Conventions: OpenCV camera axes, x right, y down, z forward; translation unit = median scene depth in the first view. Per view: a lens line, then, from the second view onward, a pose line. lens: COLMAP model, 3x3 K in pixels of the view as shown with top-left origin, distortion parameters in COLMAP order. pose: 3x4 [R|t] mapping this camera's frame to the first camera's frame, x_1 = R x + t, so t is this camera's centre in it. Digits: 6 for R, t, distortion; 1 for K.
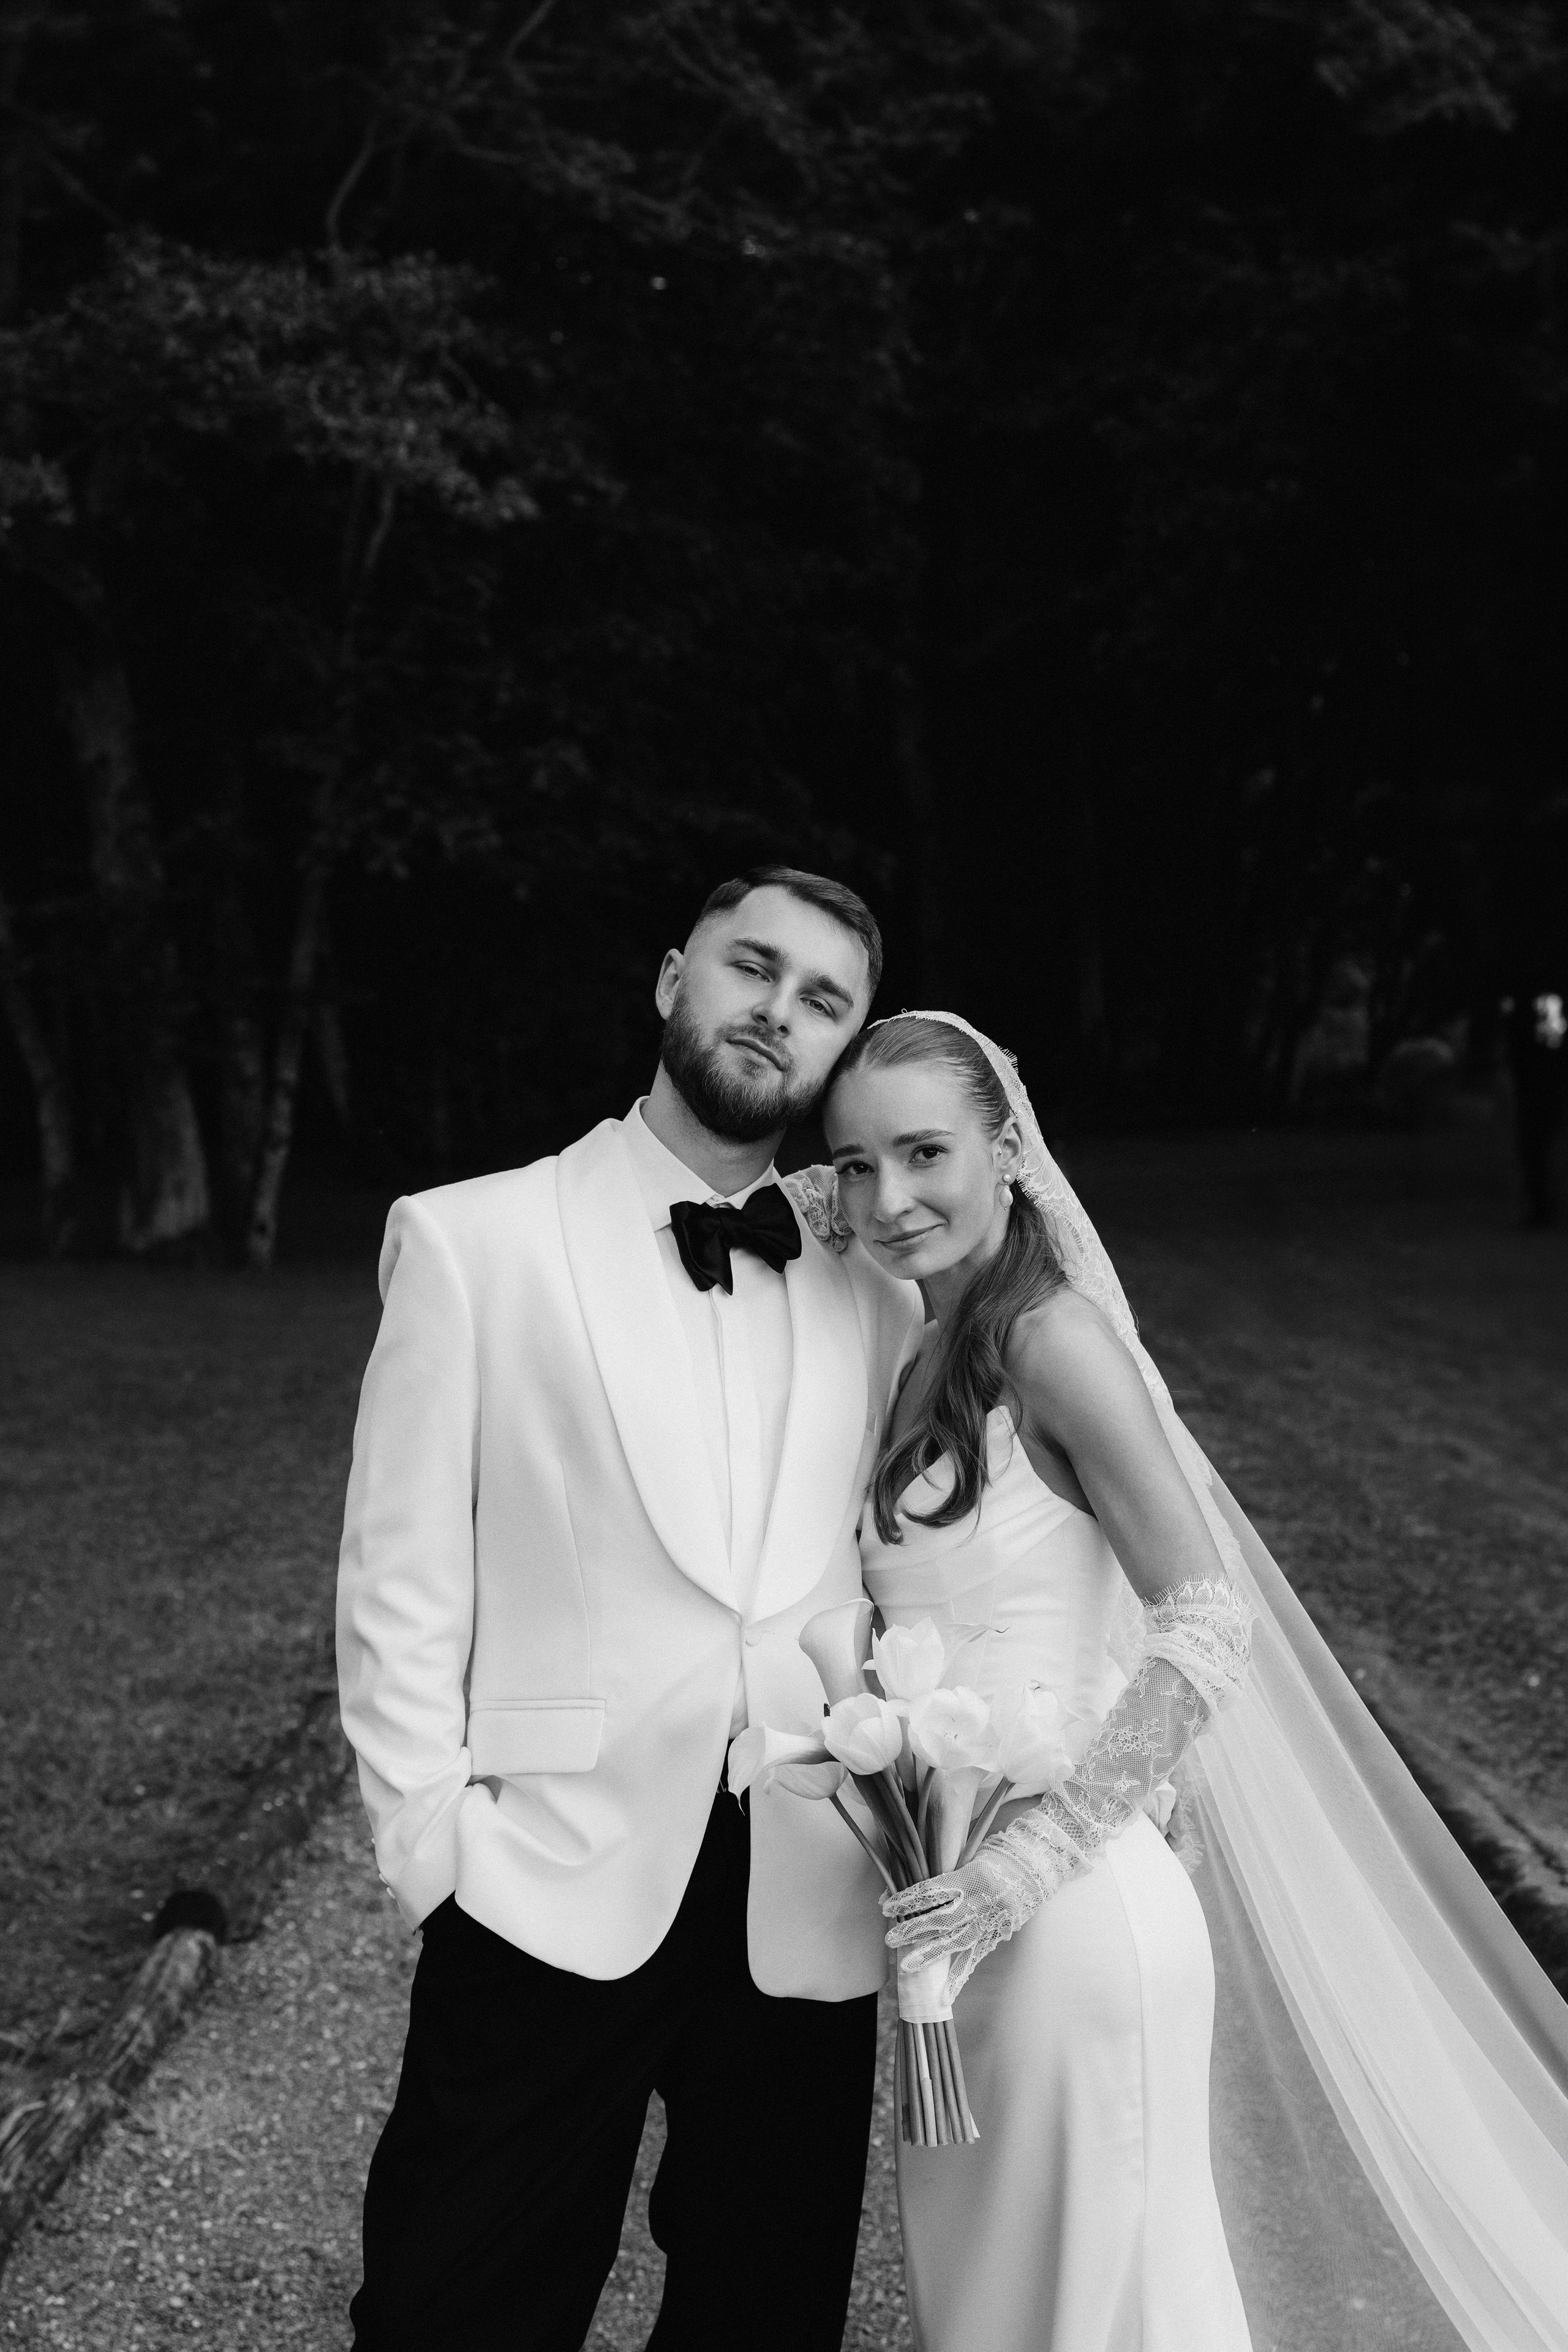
lens RADIAL K [[3154.4, 0, 791.8], [0, 3154.4, 1263.5], [0, 0, 1]] dist [0.037367, 0.000000]
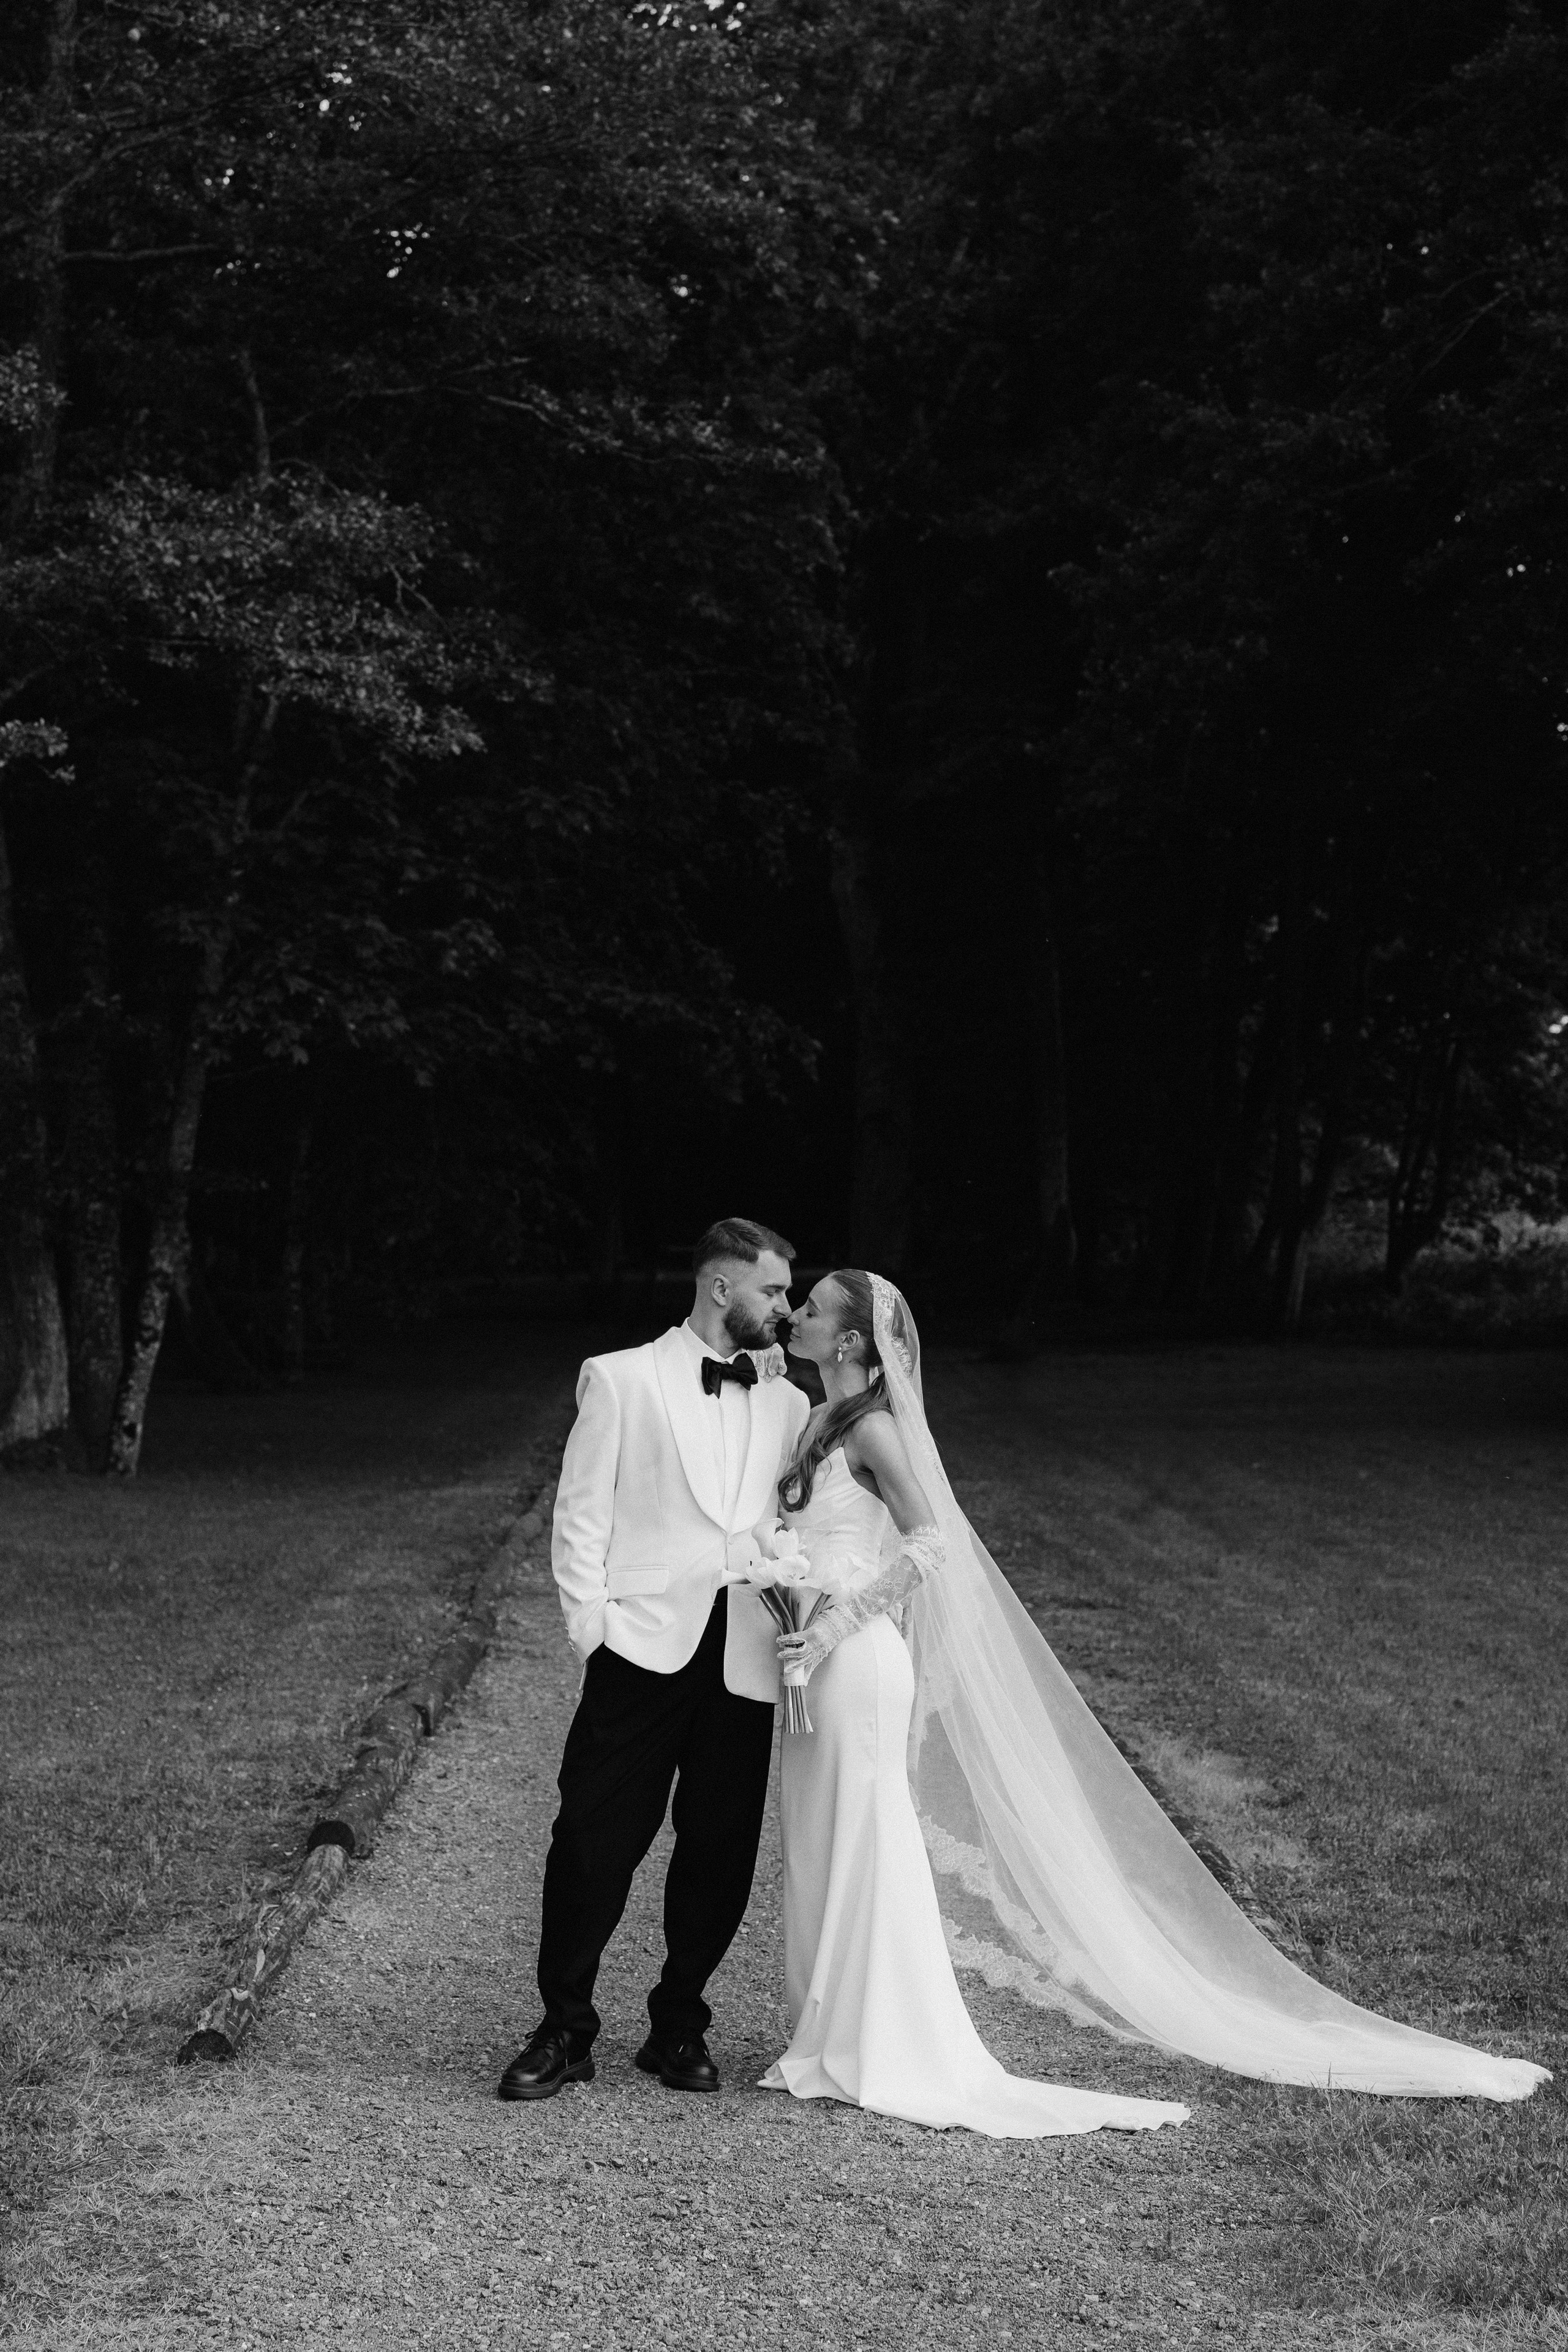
lens RADIAL K [[4970.2, 0, 785.0], [0, 4970.2, 1218.5], [0, 0, 1]] dist [0.027861, 0.000000]
pose [[0.999592, 0.018856, 0.021456, -0.012466], [-0.017402, 0.997665, -0.066047, 0.028144], [-0.022651, 0.065646, 0.997586, -0.655115]]
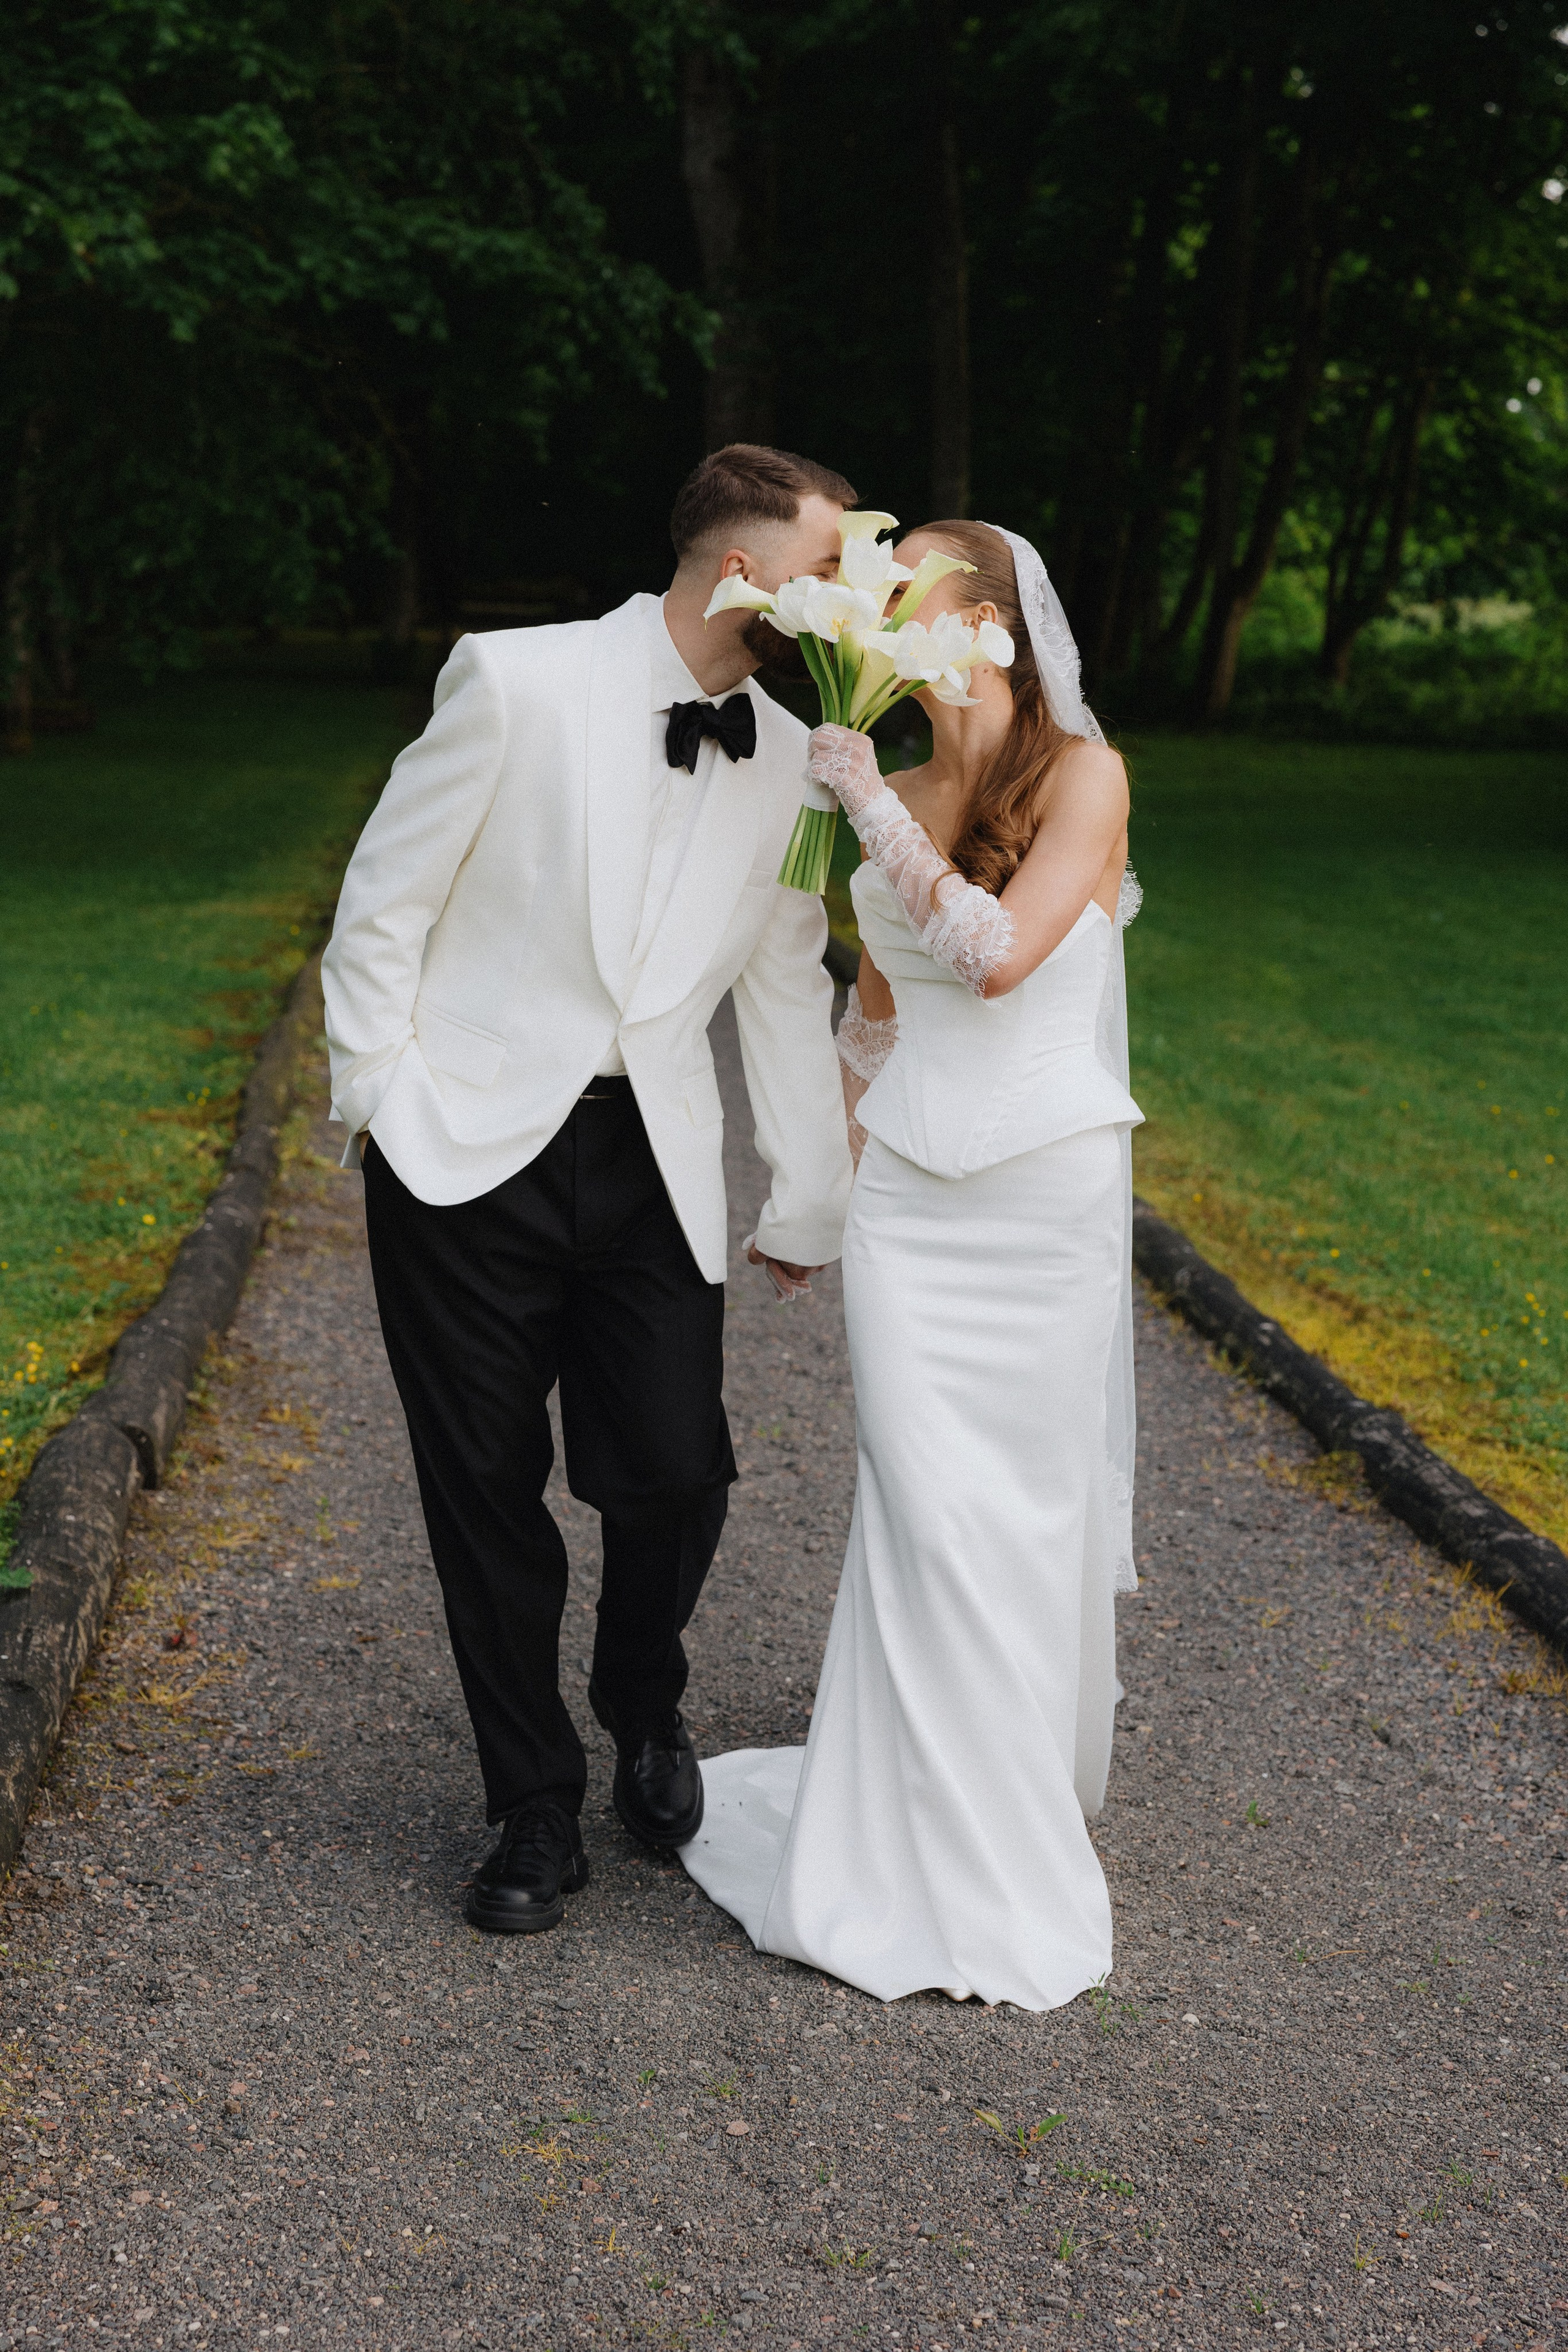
lens RADIAL K [[4203.7, 0, 828.1], [0, 4203.7, 1142.7], [0, 0, 1]] dist [0.019648, 0.000000]
pose [[0.994059, 0.038250, 0.101905, -0.045424], [-0.044204, 0.997405, 0.056824, -0.001861], [-0.099467, -0.060991, 0.993170, 0.107384]]
